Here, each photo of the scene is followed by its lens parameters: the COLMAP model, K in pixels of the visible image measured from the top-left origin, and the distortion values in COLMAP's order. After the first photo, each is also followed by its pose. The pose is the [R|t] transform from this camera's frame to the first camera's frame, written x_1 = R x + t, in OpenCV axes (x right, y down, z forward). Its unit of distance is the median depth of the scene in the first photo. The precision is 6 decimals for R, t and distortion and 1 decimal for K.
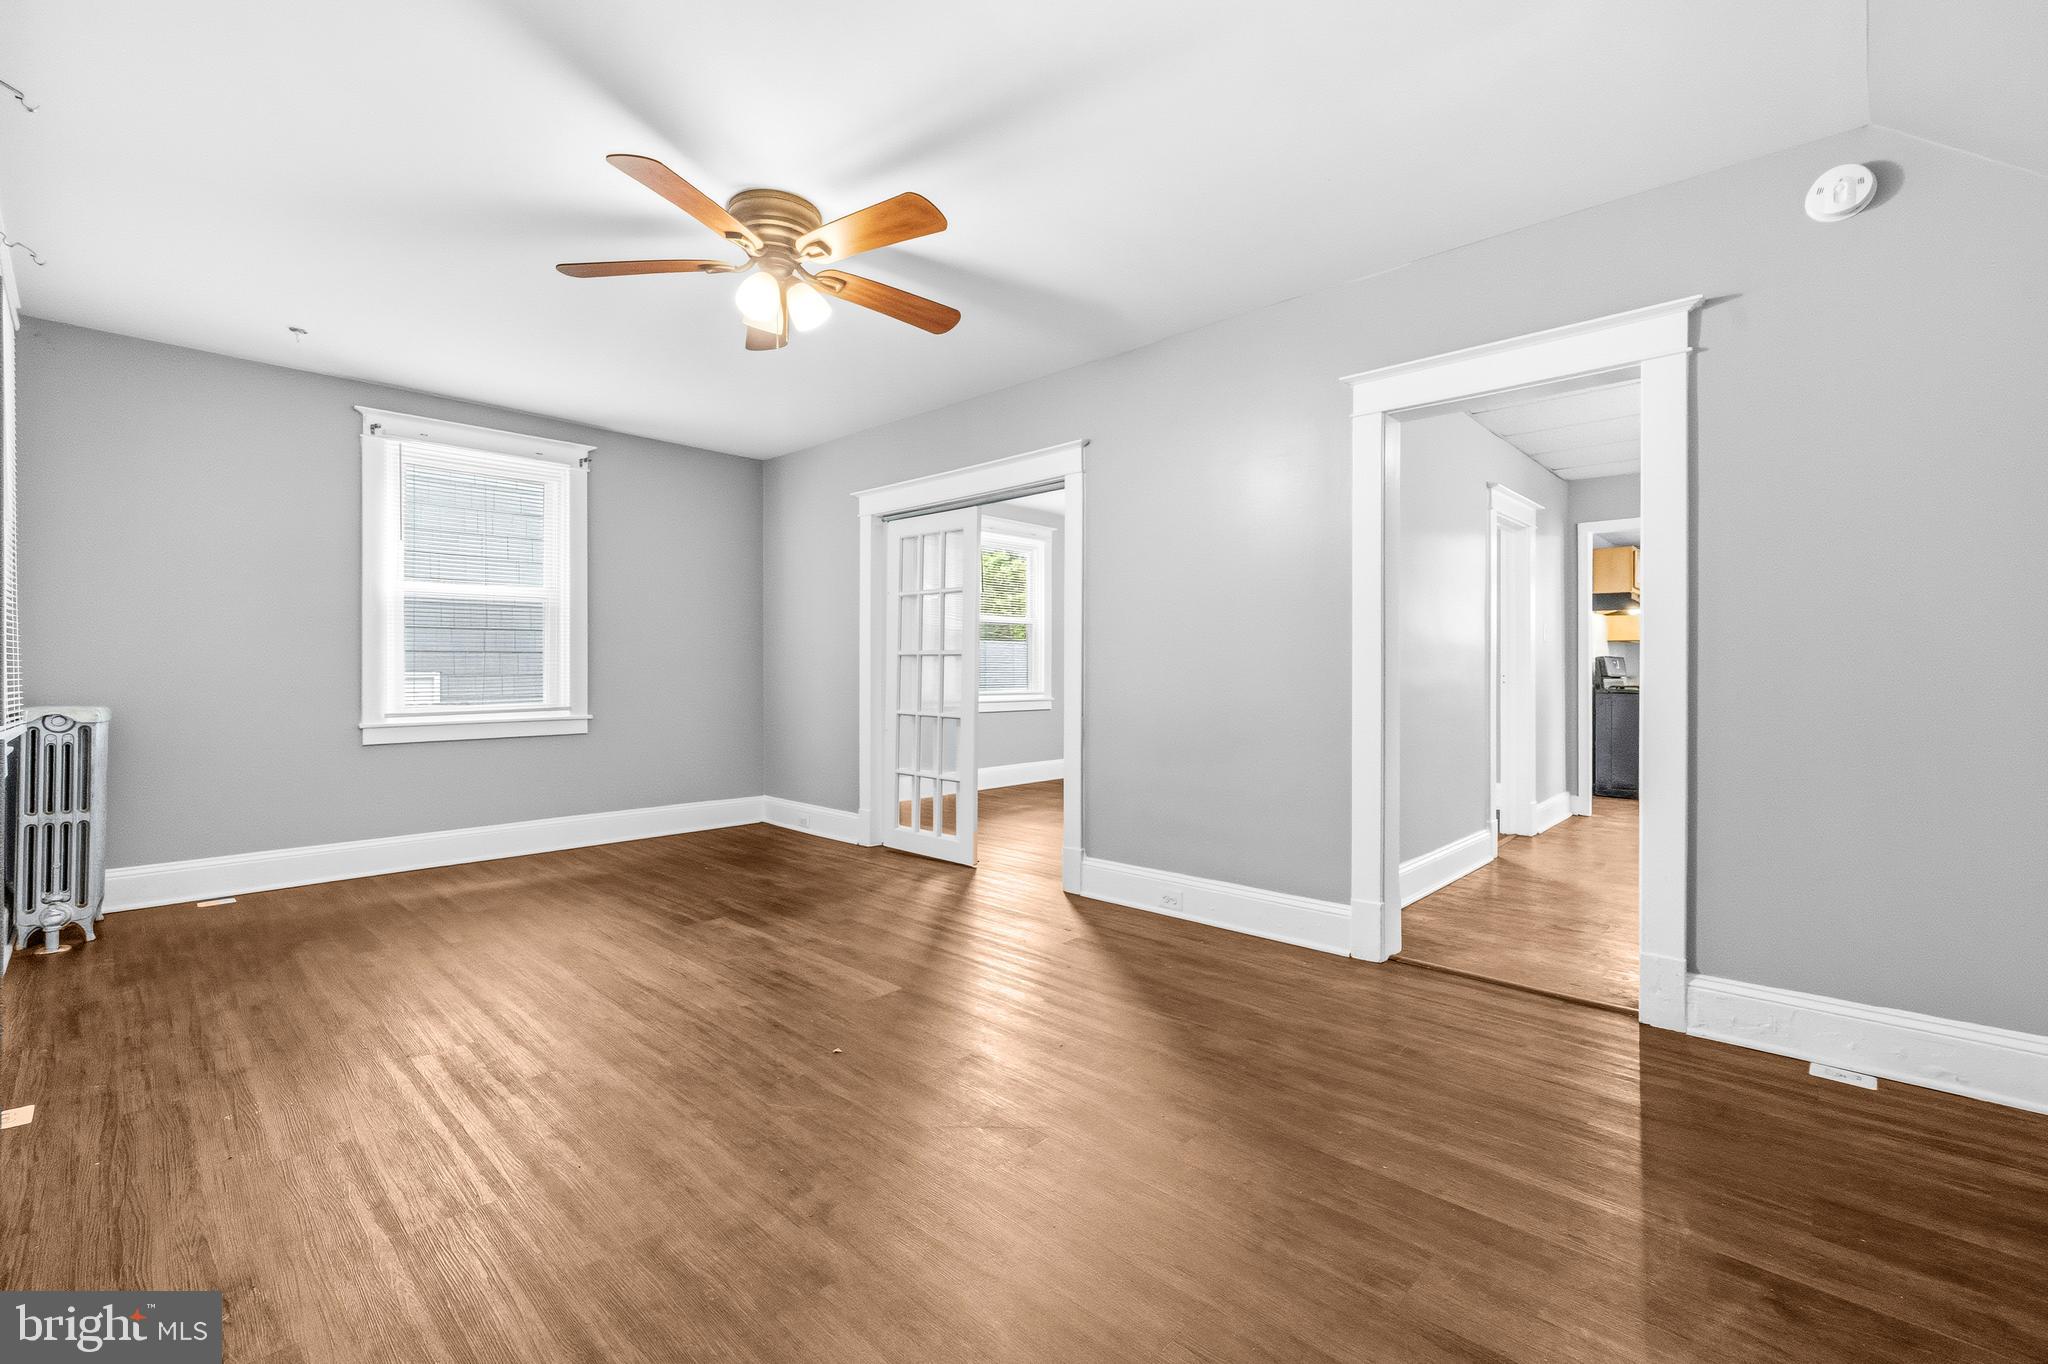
lens RADIAL K [[876.0, 0, 1017.0], [0, 876.0, 674.6], [0, 0, 1]] dist [0.000552, 0.000044]
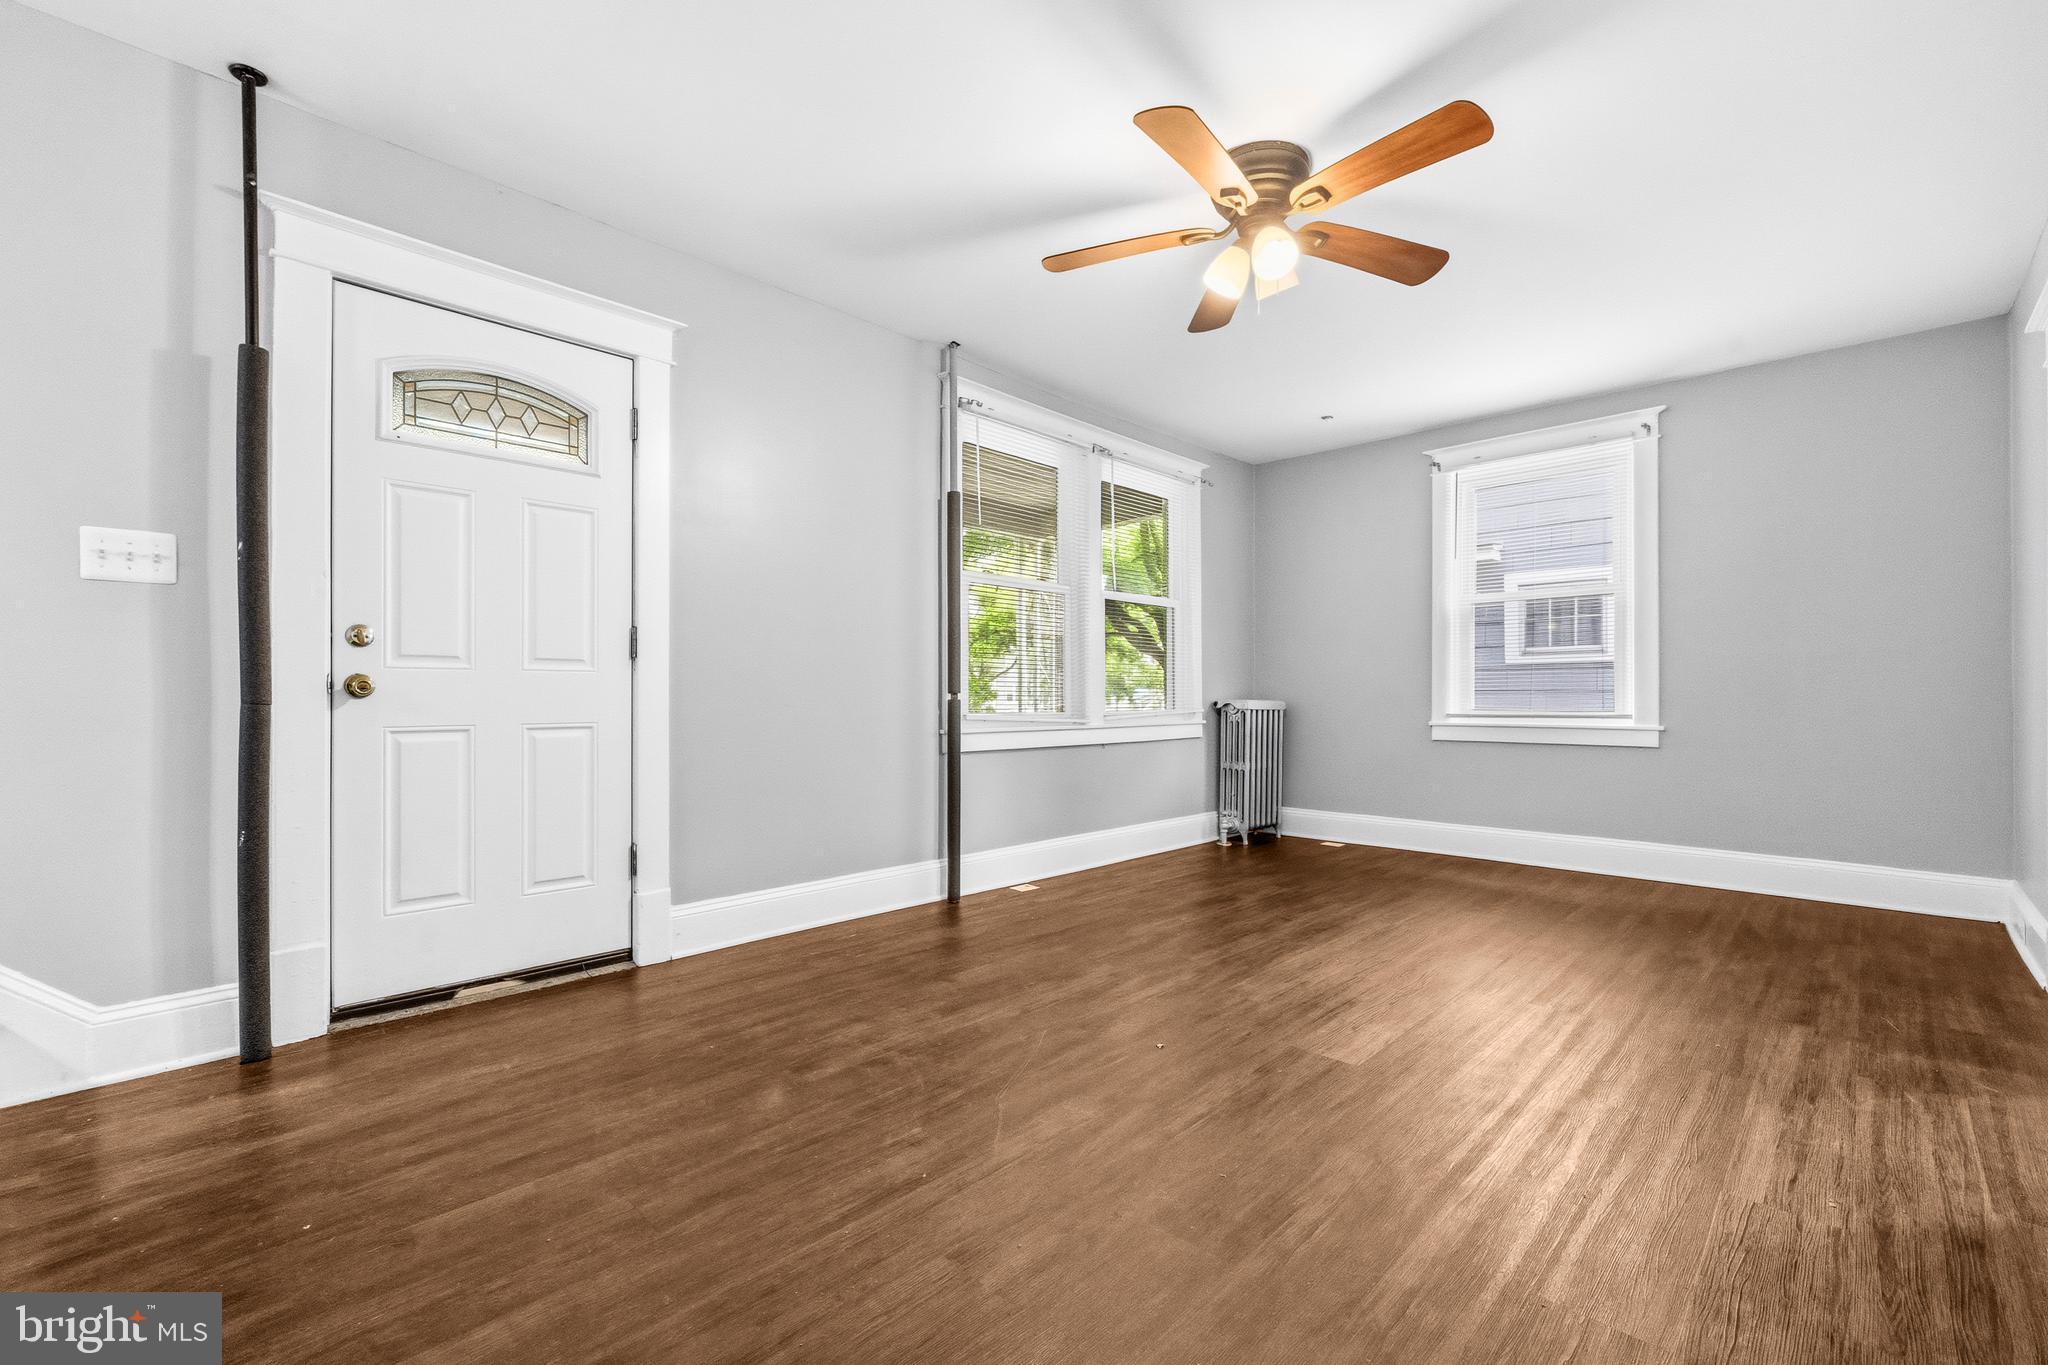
lens RADIAL K [[876.0, 0, 1017.0], [0, 876.0, 675.1], [0, 0, 1]] dist [0.000552, 0.000044]
pose [[-0.021191, -0.019605, -0.999583, 0.538618], [-0.006115, 0.999792, -0.019479, 0.025962], [0.999757, 0.005700, -0.021306, 0.590132]]
